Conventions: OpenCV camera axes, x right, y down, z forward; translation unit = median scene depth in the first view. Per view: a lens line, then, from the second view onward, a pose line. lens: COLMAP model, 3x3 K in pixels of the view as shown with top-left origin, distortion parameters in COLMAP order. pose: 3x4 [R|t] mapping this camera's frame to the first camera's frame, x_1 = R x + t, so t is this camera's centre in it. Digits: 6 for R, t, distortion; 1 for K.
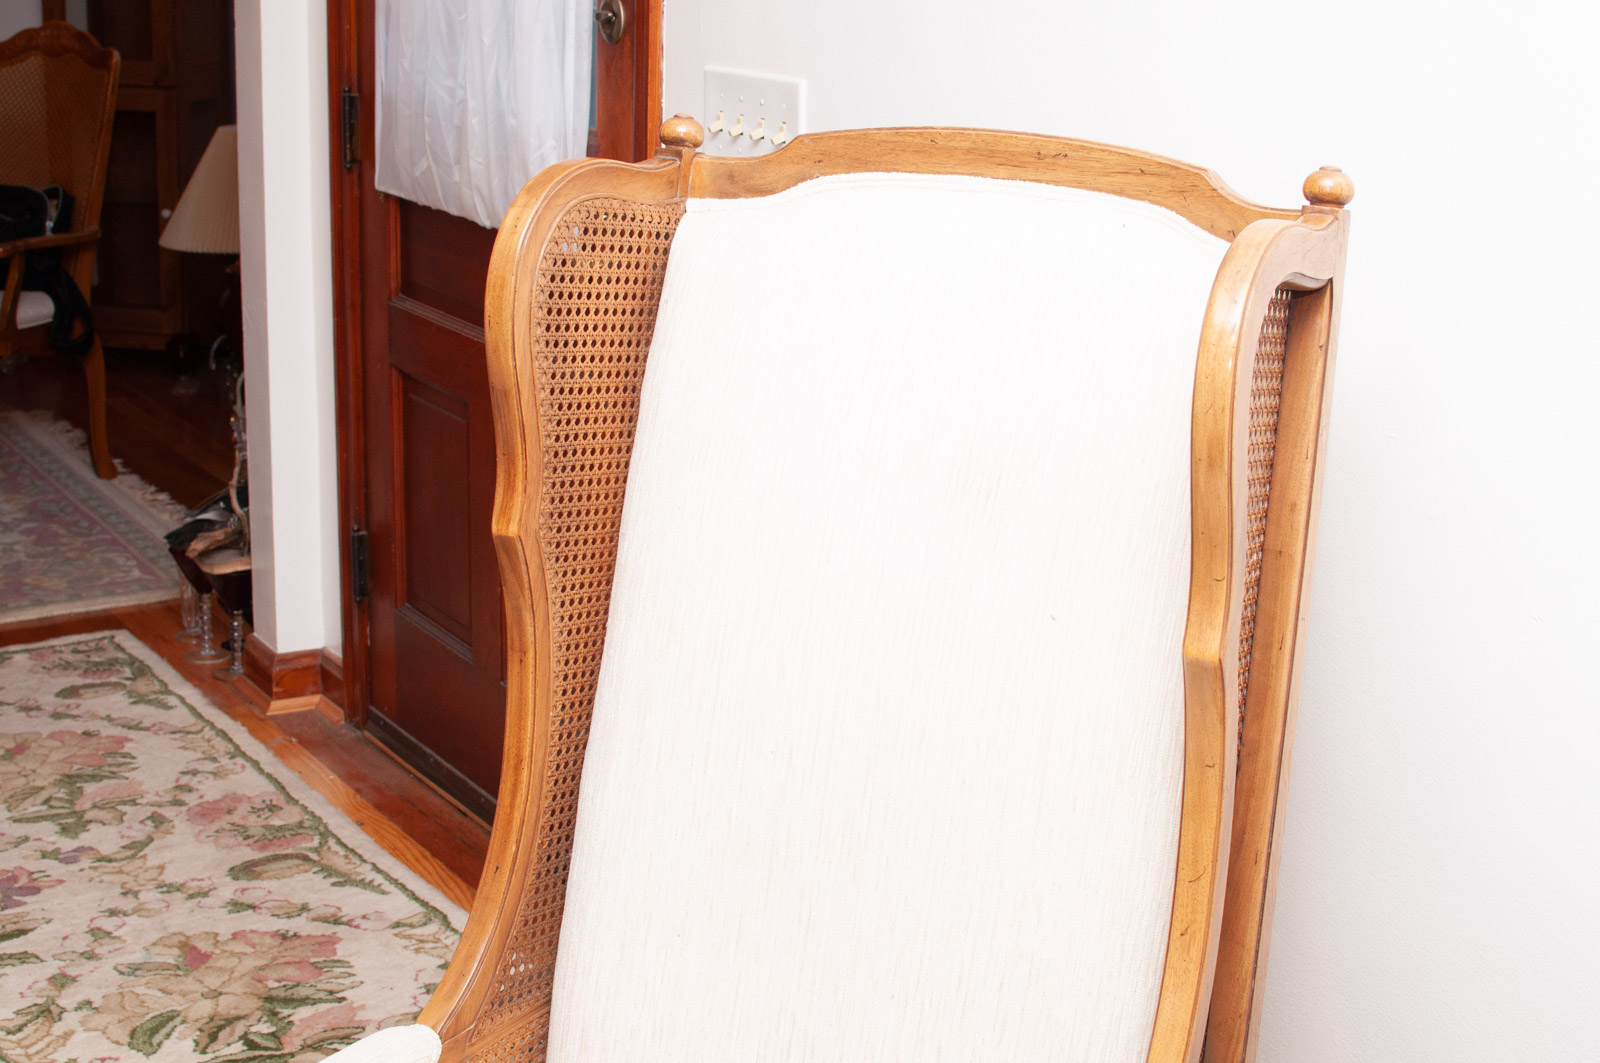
lens RADIAL K [[2397.8, 0, 800.0], [0, 2397.8, 531.5], [0, 0, 1]] dist [-0.193653, 0.160161]
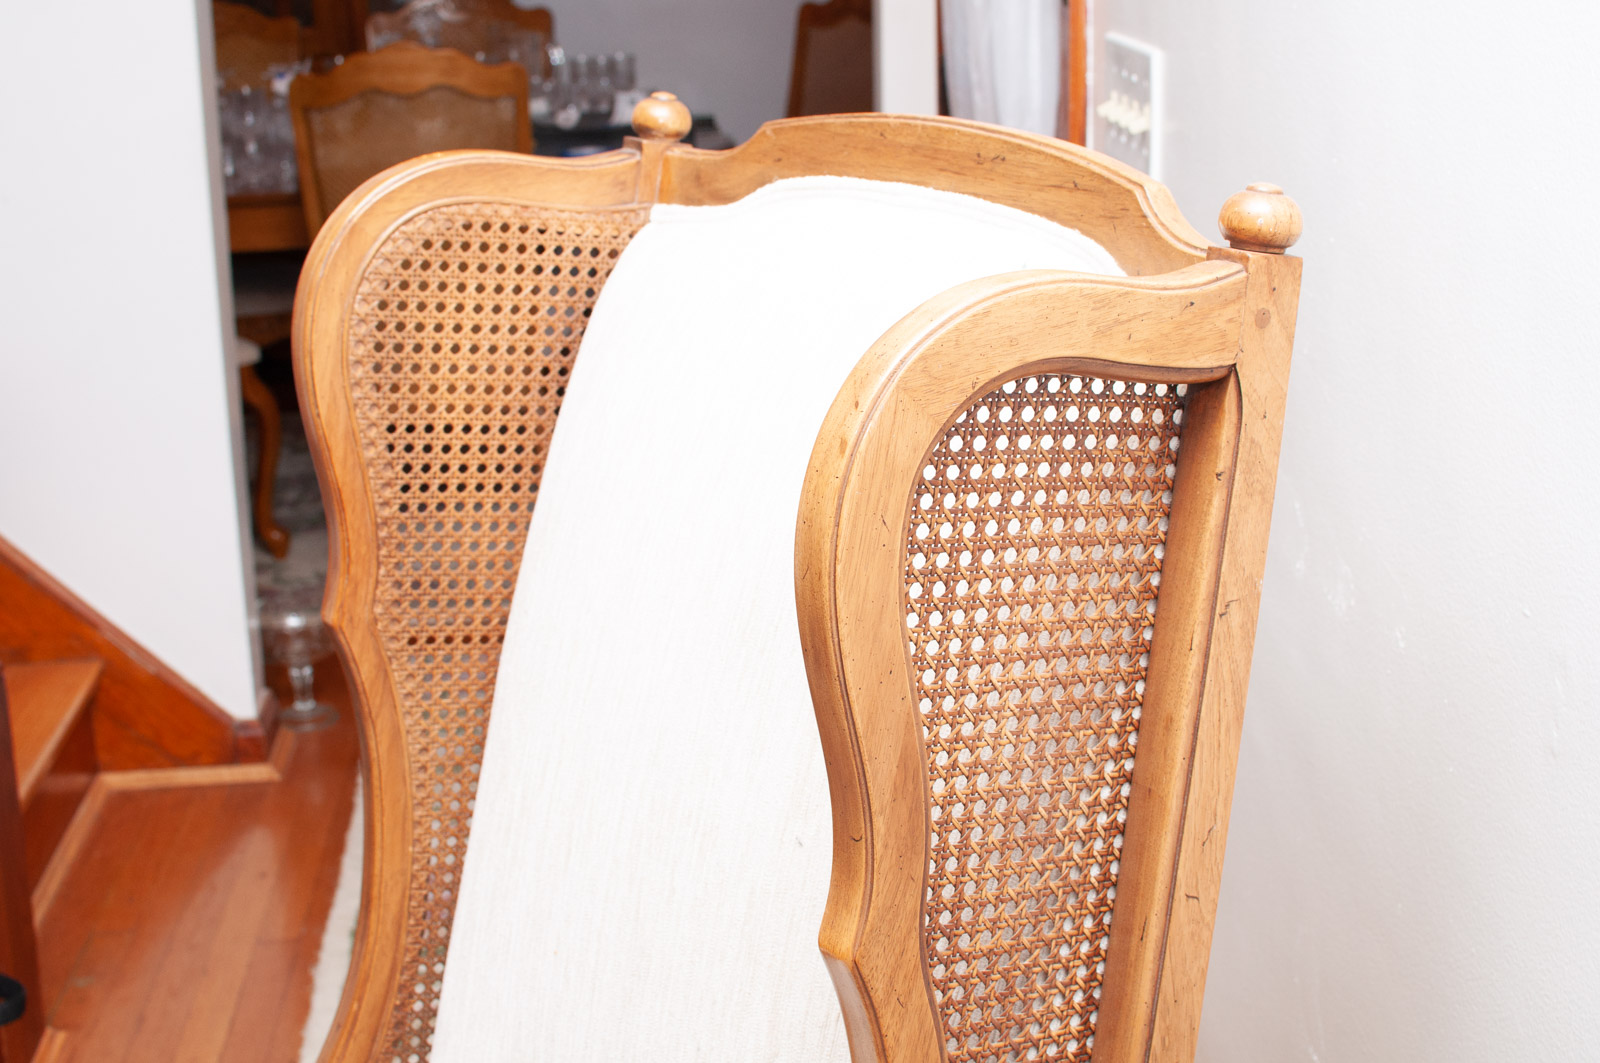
lens RADIAL K [[2397.8, 0, 800.0], [0, 2397.8, 531.5], [0, 0, 1]] dist [-0.193653, 0.160161]
pose [[0.888222, 0.089671, -0.450578, 0.382501], [-0.084292, 0.995926, 0.032039, -0.069706], [0.451615, 0.009523, 0.892162, 0.371672]]
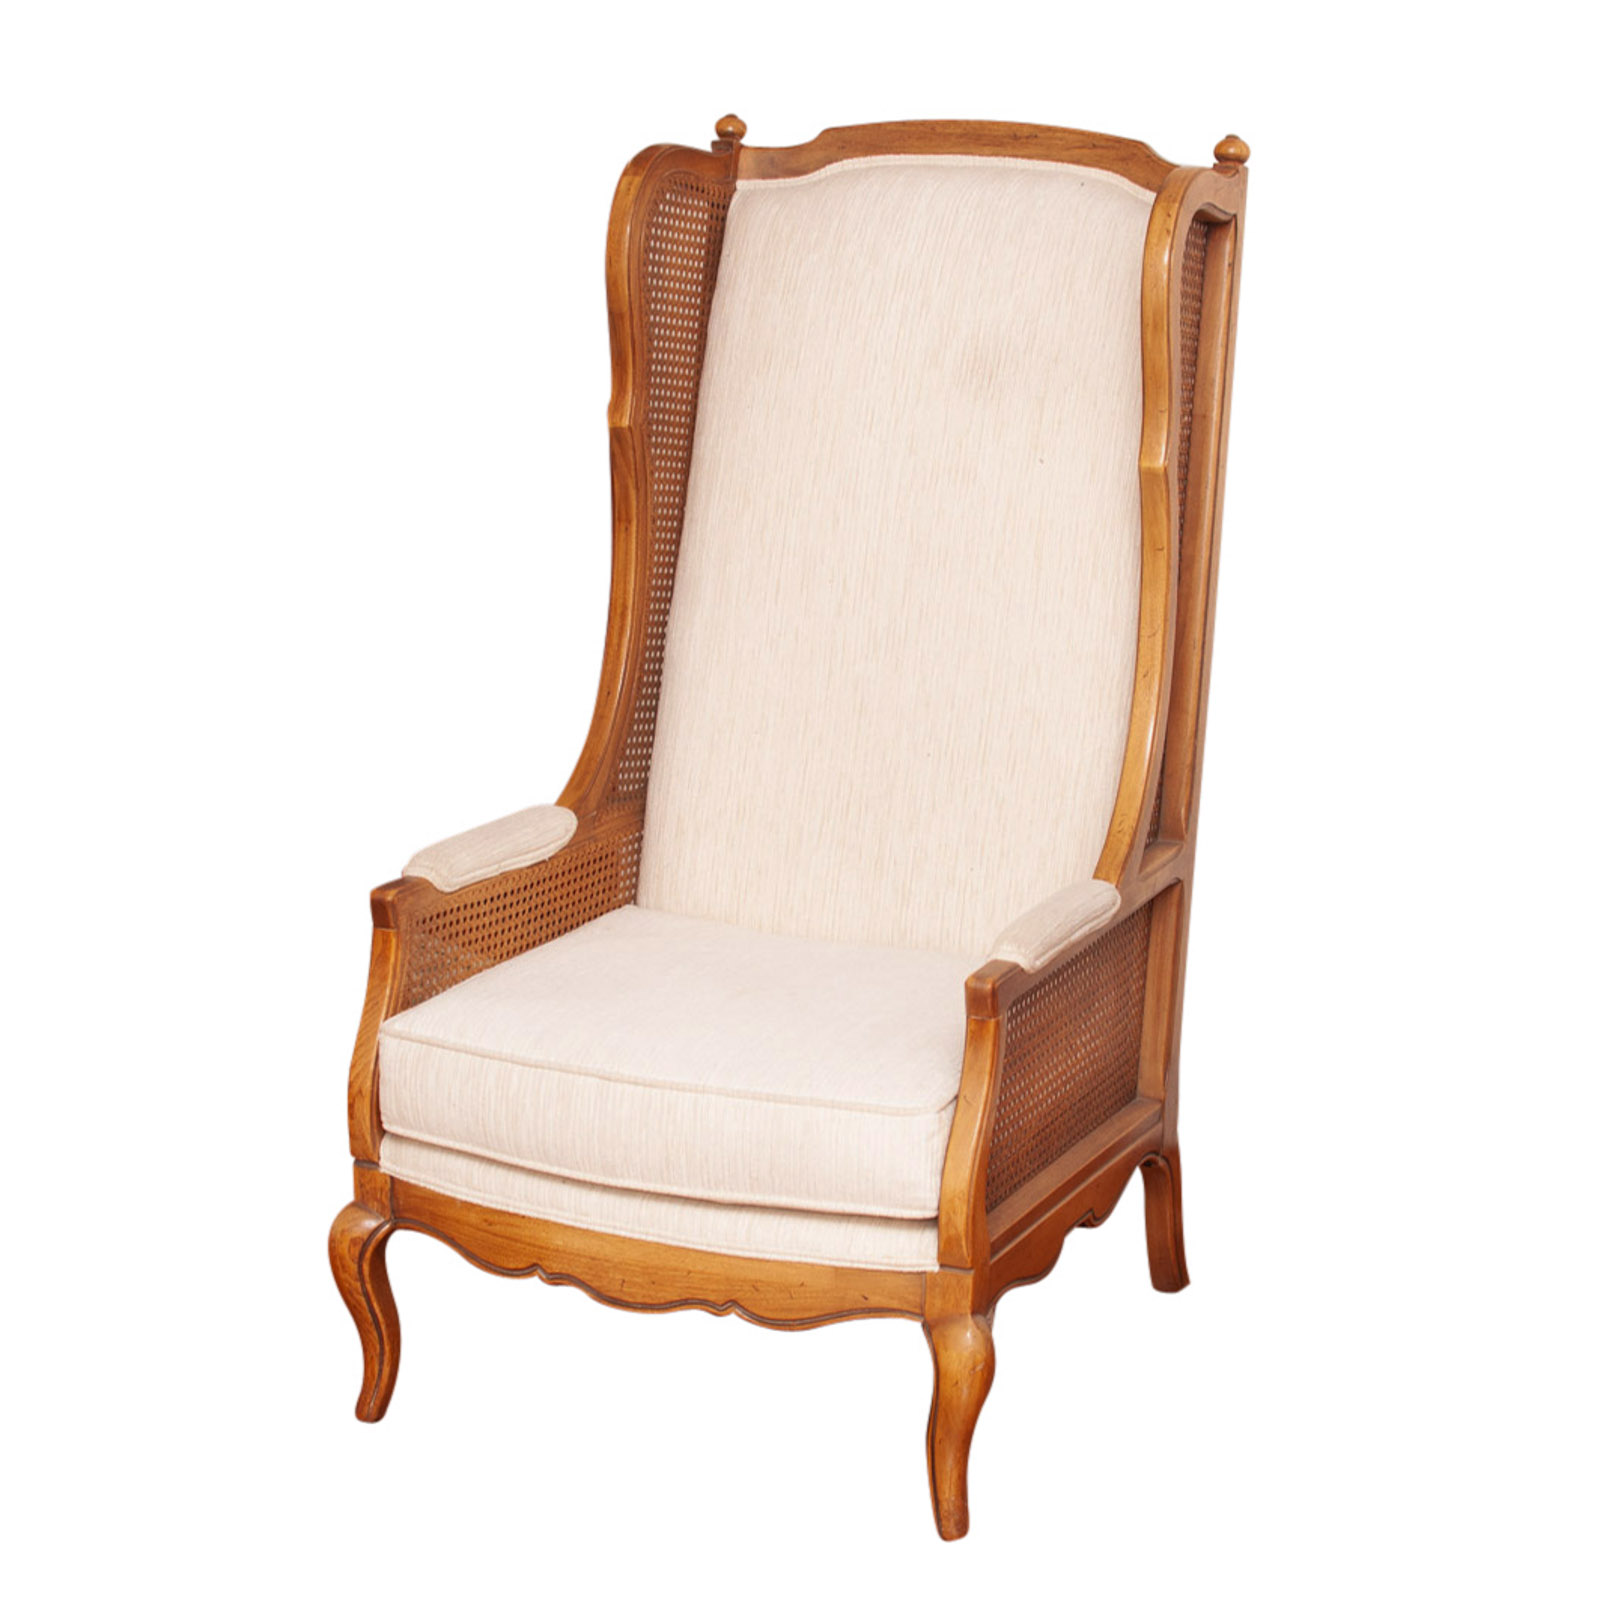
lens RADIAL K [[3330.8, 0, 800.0], [0, 3330.8, 800.0], [0, 0, 1]] dist [-0.201884, 0.285876]
pose [[0.996458, -0.023016, 0.080878, -0.180444], [0.024295, 0.999594, -0.014869, 0.241017], [-0.080502, 0.016782, 0.996613, -0.835941]]
